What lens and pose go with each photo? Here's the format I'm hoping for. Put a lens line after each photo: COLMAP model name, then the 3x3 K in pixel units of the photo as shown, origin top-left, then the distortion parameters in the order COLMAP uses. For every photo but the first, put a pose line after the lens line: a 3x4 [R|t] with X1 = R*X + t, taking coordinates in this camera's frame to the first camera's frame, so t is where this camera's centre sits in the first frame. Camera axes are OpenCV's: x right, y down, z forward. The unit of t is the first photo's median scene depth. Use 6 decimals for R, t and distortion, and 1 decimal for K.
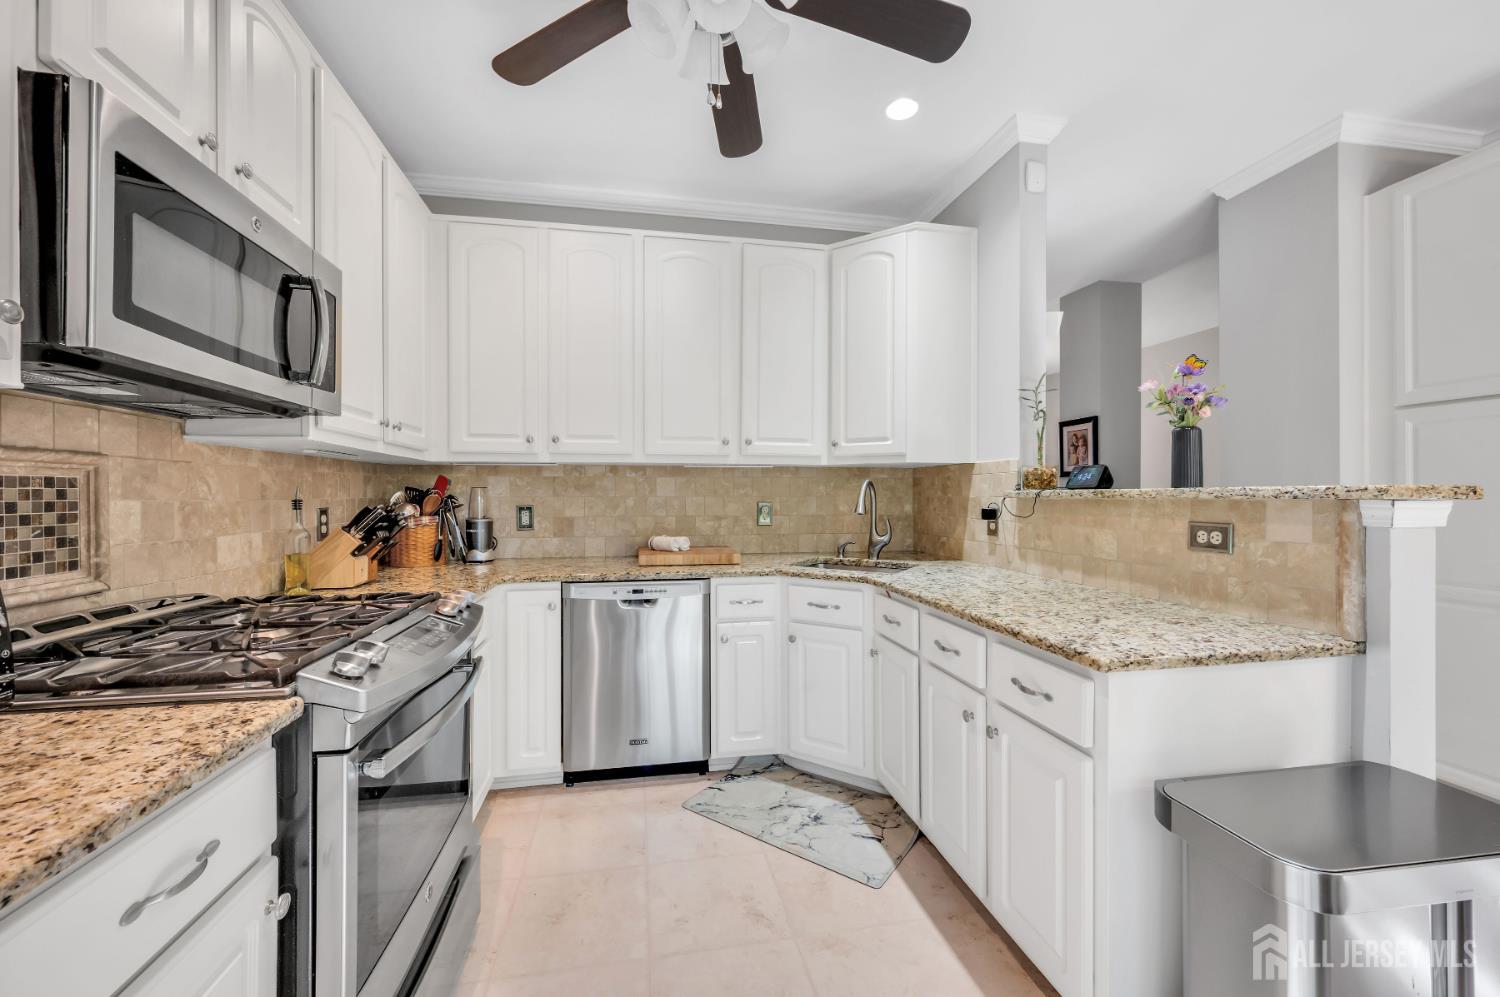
lens RADIAL K [[594.7, 0, 774.4], [0, 594.7, 493.1], [0, 0, 1]] dist [-0.001974, -0.001074]
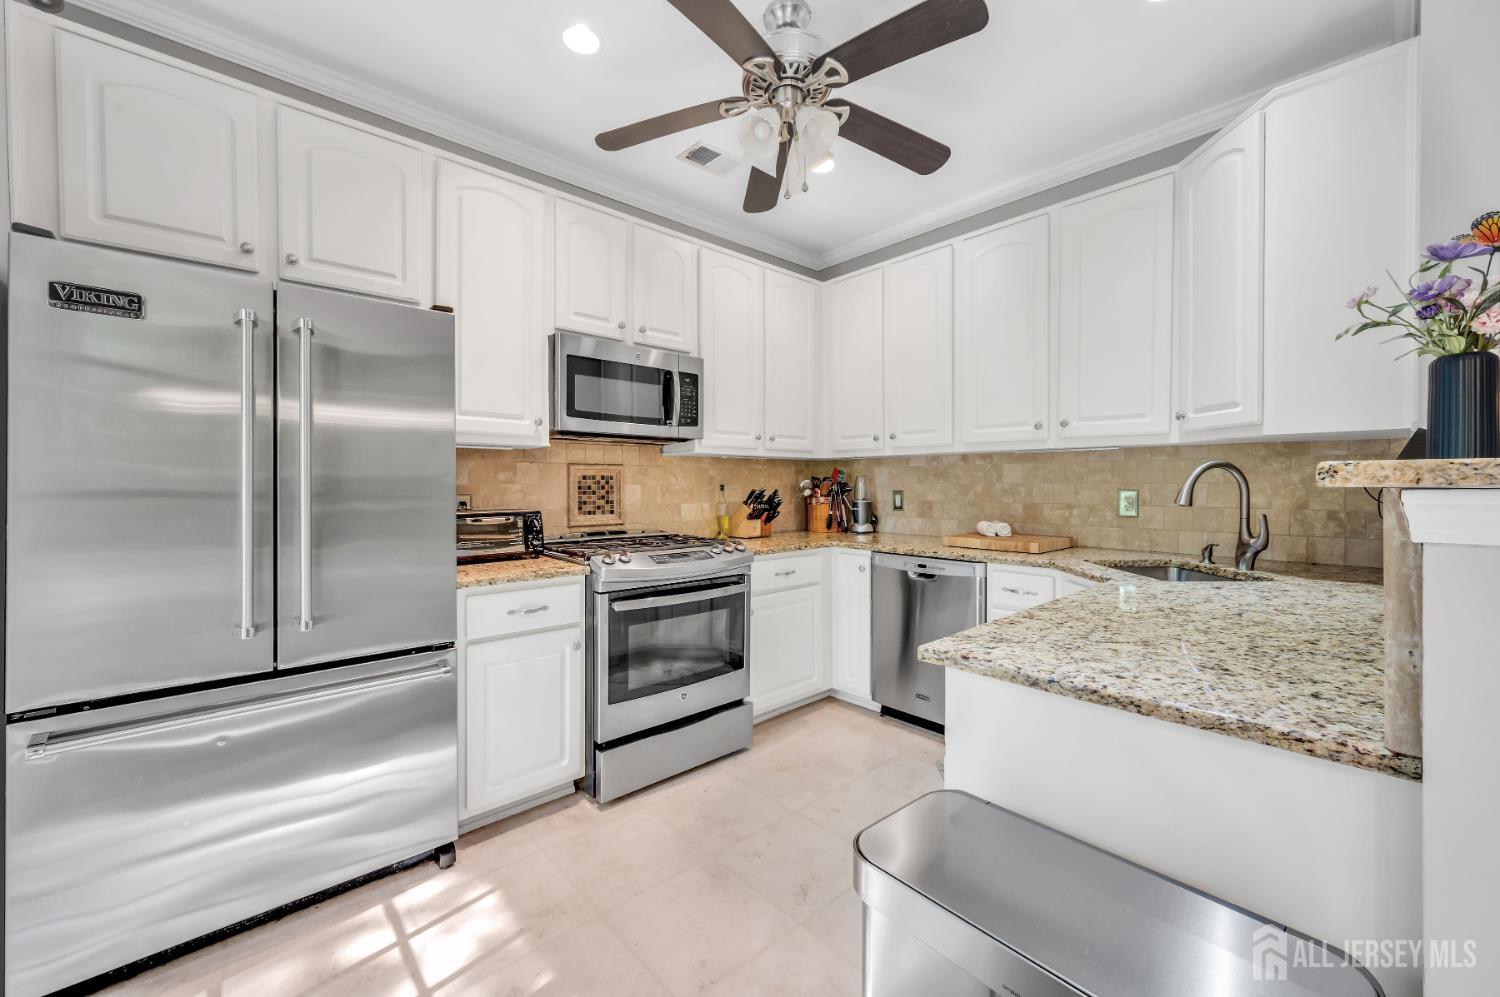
lens RADIAL K [[594.7, 0, 725.4], [0, 594.7, 487.8], [0, 0, 1]] dist [-0.001974, -0.001074]
pose [[0.499723, 0.007087, -0.866156, 0.521128], [0.005150, 0.999925, 0.011153, 0.000147], [0.866170, -0.010034, 0.499649, 0.091715]]
